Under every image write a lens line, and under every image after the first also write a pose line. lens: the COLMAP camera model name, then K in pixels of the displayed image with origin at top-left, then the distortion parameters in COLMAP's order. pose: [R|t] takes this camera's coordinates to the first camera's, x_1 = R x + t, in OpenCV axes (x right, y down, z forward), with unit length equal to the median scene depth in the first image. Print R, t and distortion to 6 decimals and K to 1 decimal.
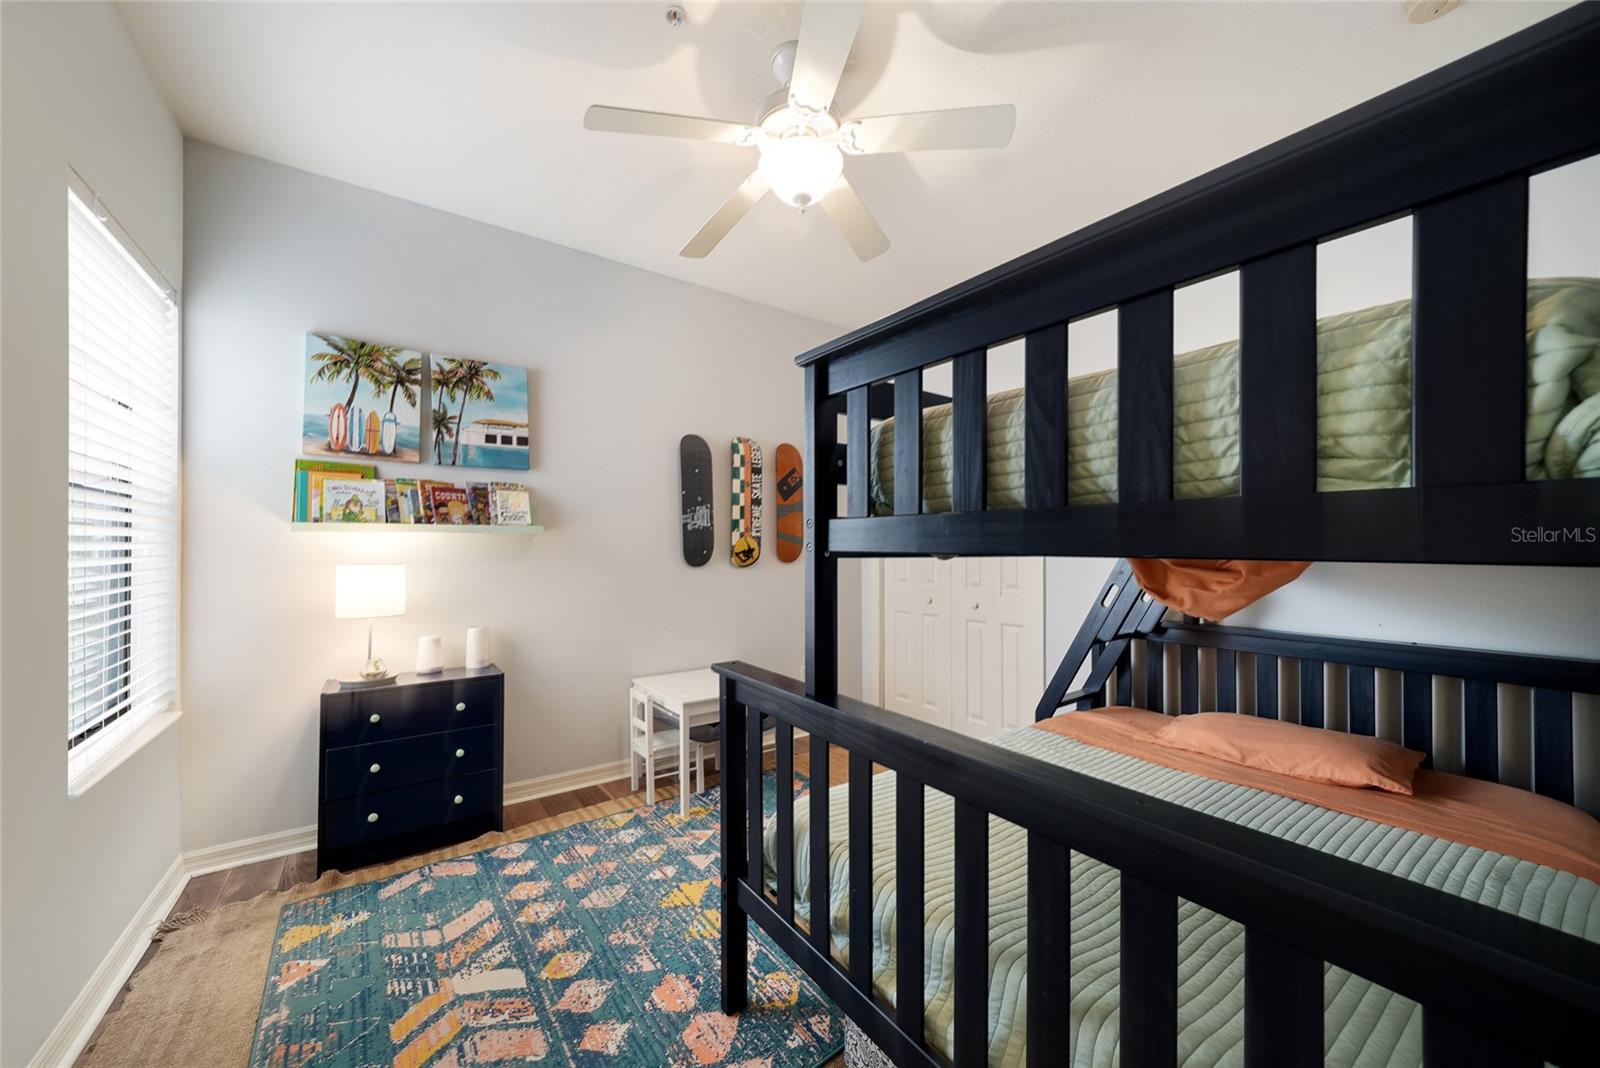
lens RADIAL K [[595.2, 0, 801.1], [0, 595.2, 542.6], [0, 0, 1]] dist [0.000604, 0.000028]
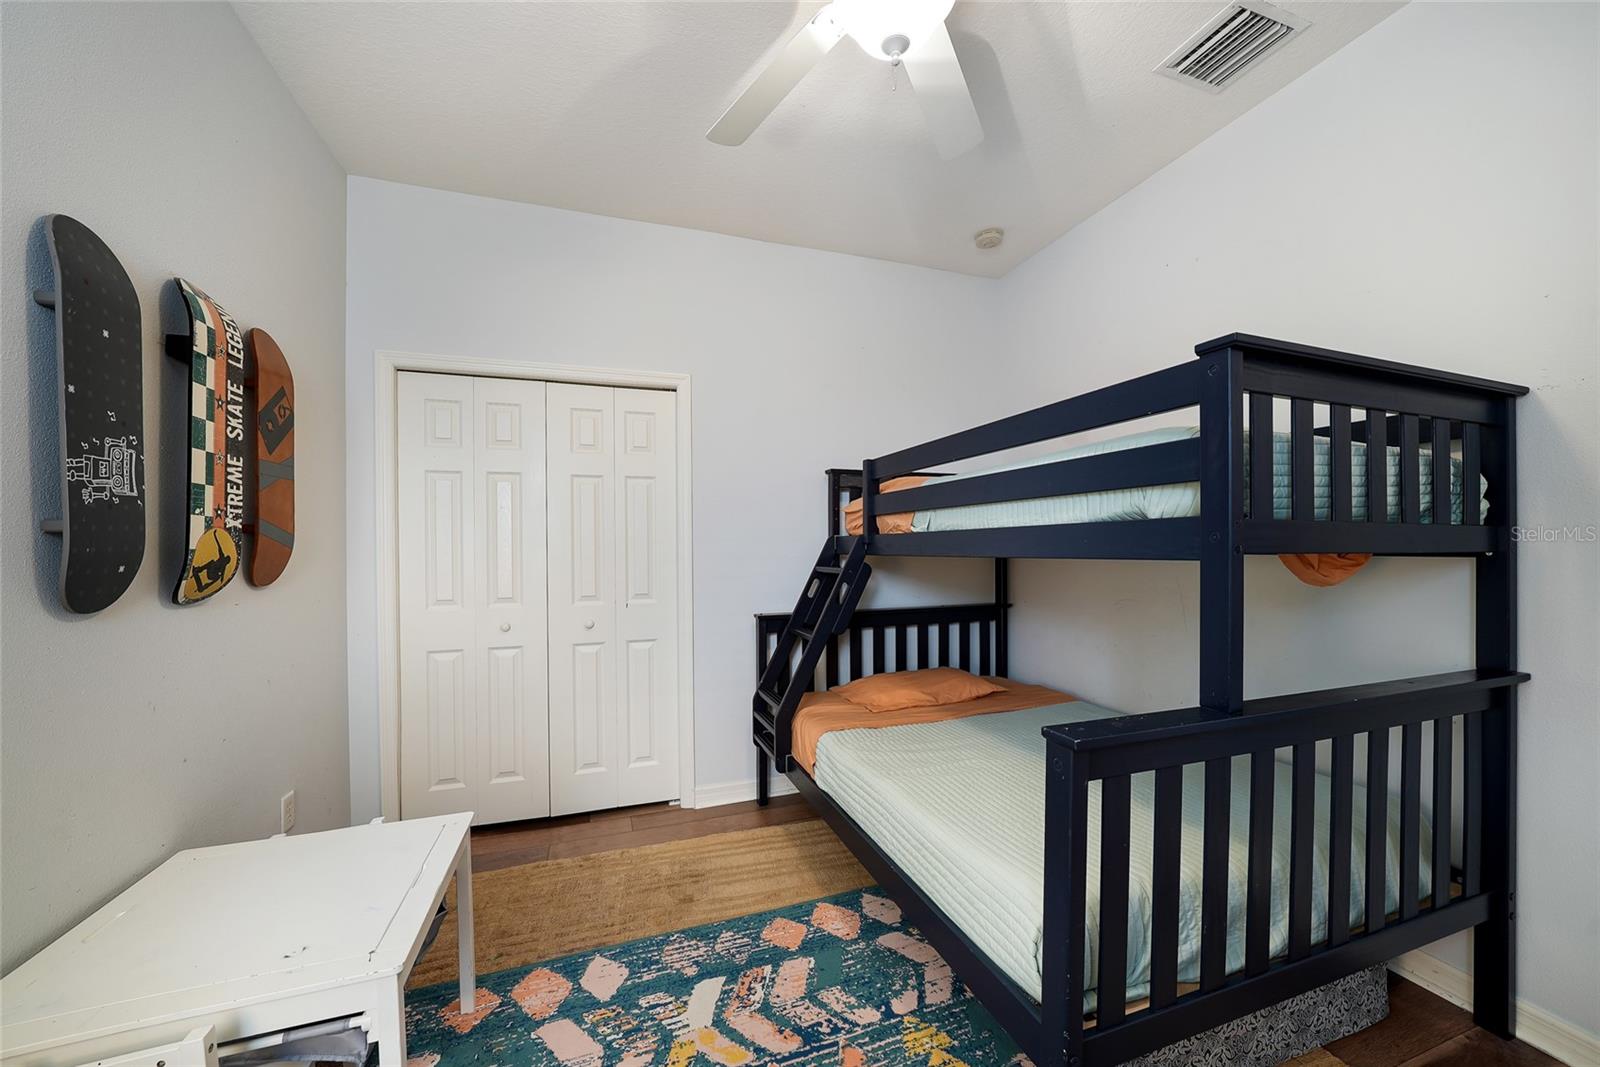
lens RADIAL K [[594.1, 0, 803.0], [0, 594.1, 540.4], [0, 0, 1]] dist [-0.002190, -0.000084]
pose [[0.276012, 0.009442, 0.961108, -0.397033], [-0.004450, 0.999954, -0.008546, -0.000079], [-0.961144, -0.001918, 0.276041, 0.526569]]
